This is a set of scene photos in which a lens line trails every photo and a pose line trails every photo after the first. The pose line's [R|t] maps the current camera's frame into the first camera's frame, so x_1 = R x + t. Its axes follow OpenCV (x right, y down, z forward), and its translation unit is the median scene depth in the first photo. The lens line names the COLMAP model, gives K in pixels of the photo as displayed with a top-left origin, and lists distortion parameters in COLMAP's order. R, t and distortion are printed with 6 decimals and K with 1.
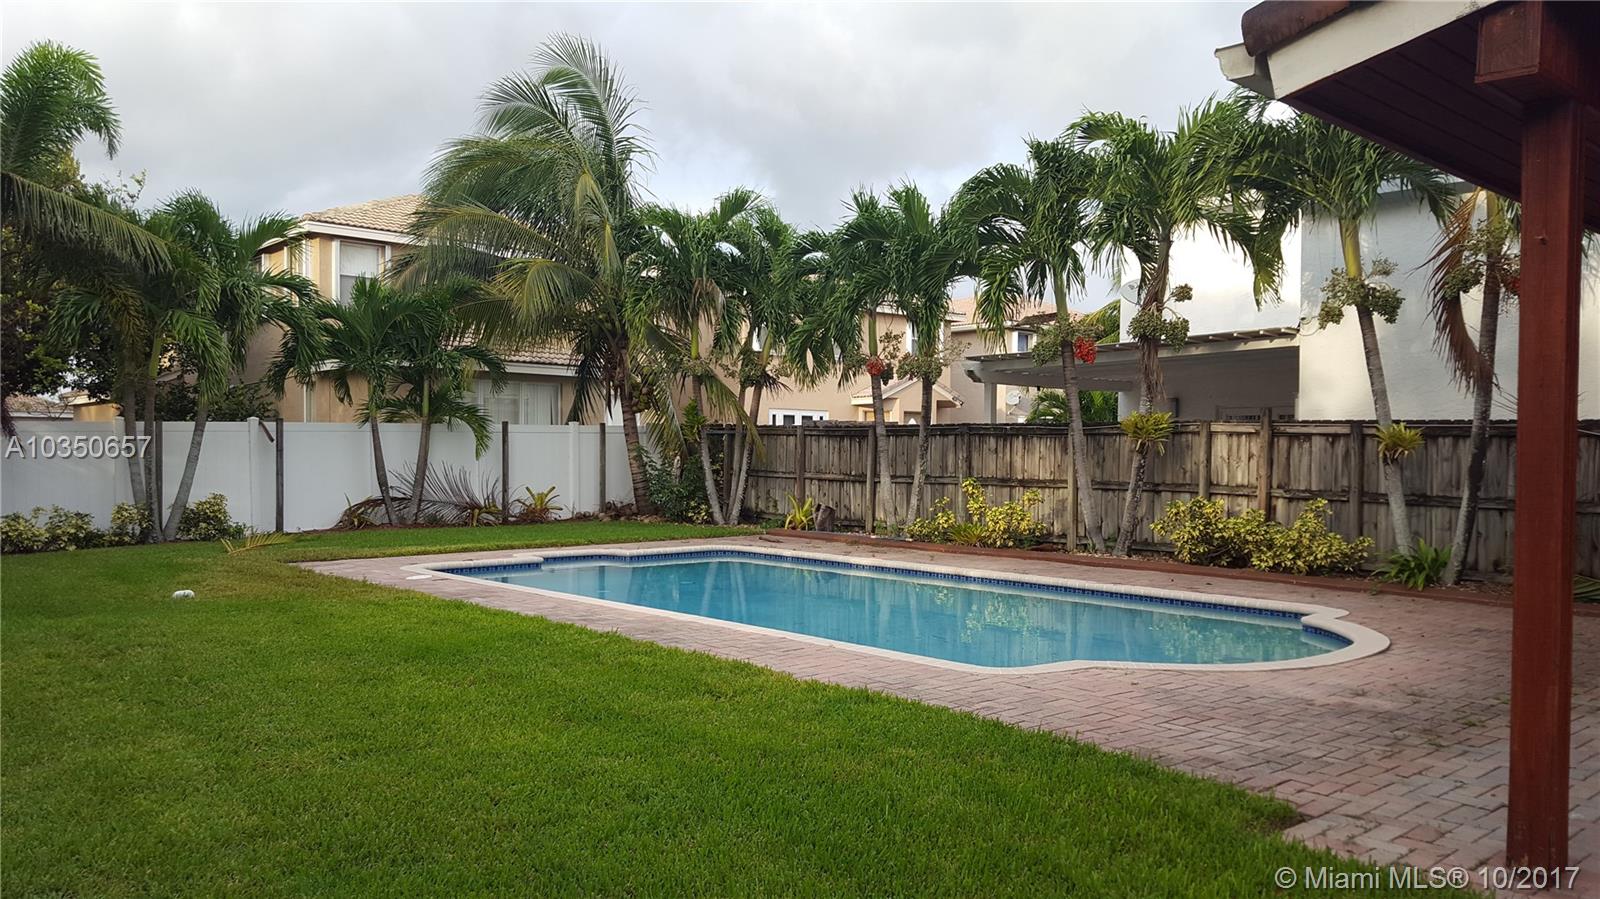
lens RADIAL K [[1185.7, 0, 799.0], [0, 1185.7, 475.5], [0, 0, 1]] dist [0.165863, -0.299606]
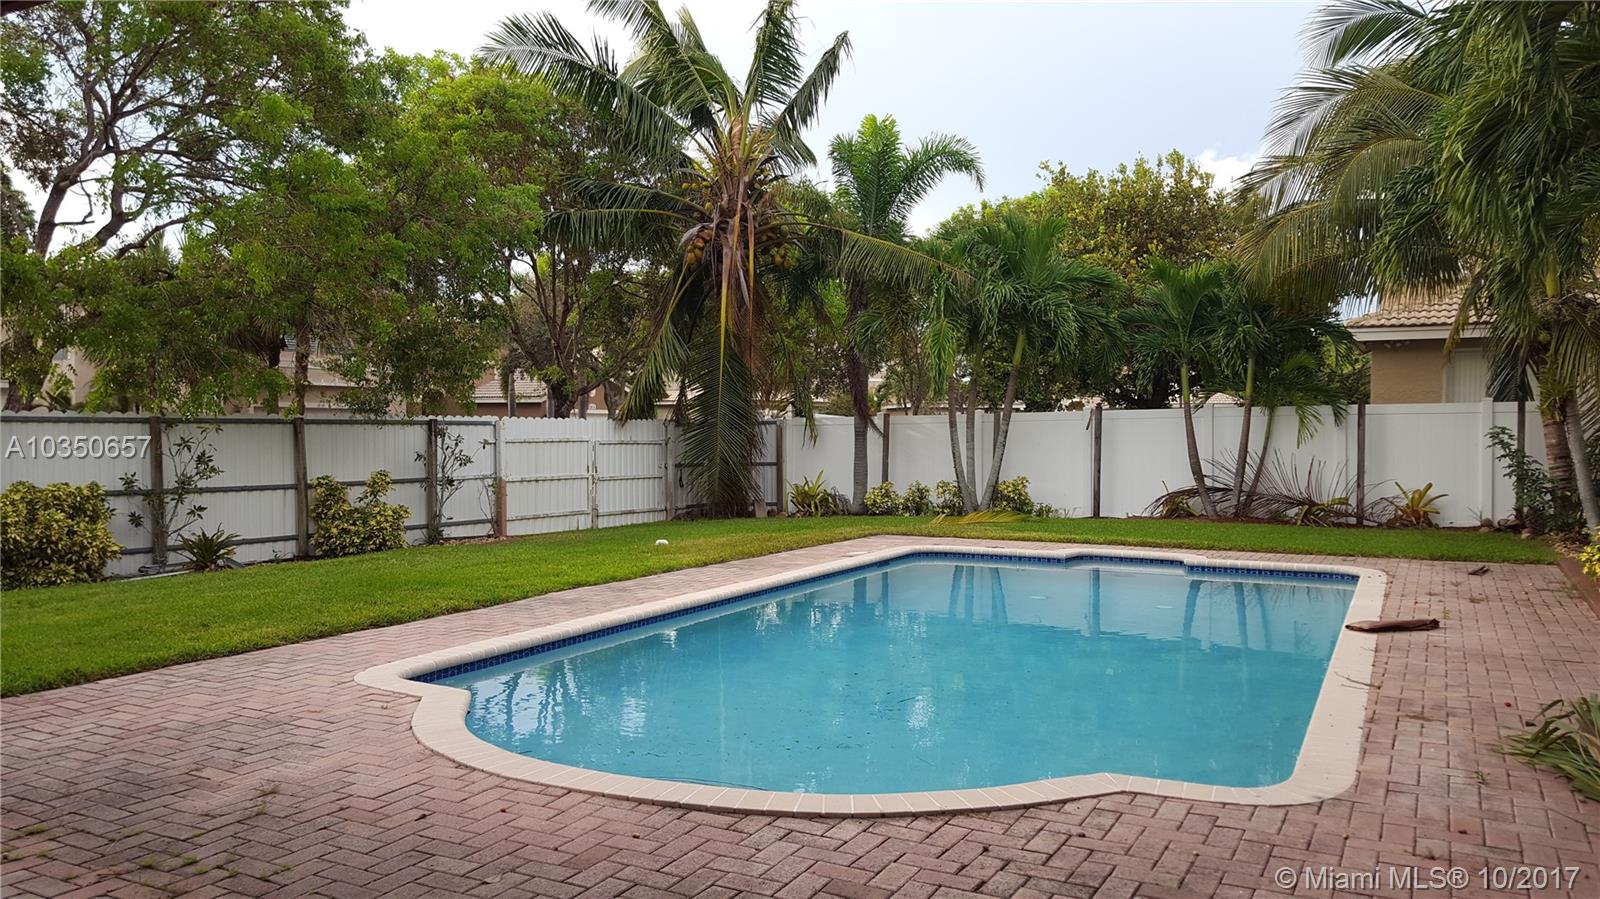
lens RADIAL K [[1185.7, 0, 799.0], [0, 1185.7, 475.5], [0, 0, 1]] dist [0.165863, -0.299606]
pose [[0.334717, 0.022824, -0.942042, 0.430240], [-0.019626, 0.999659, 0.017246, -0.000625], [0.942114, 0.012716, 0.335051, 0.398798]]
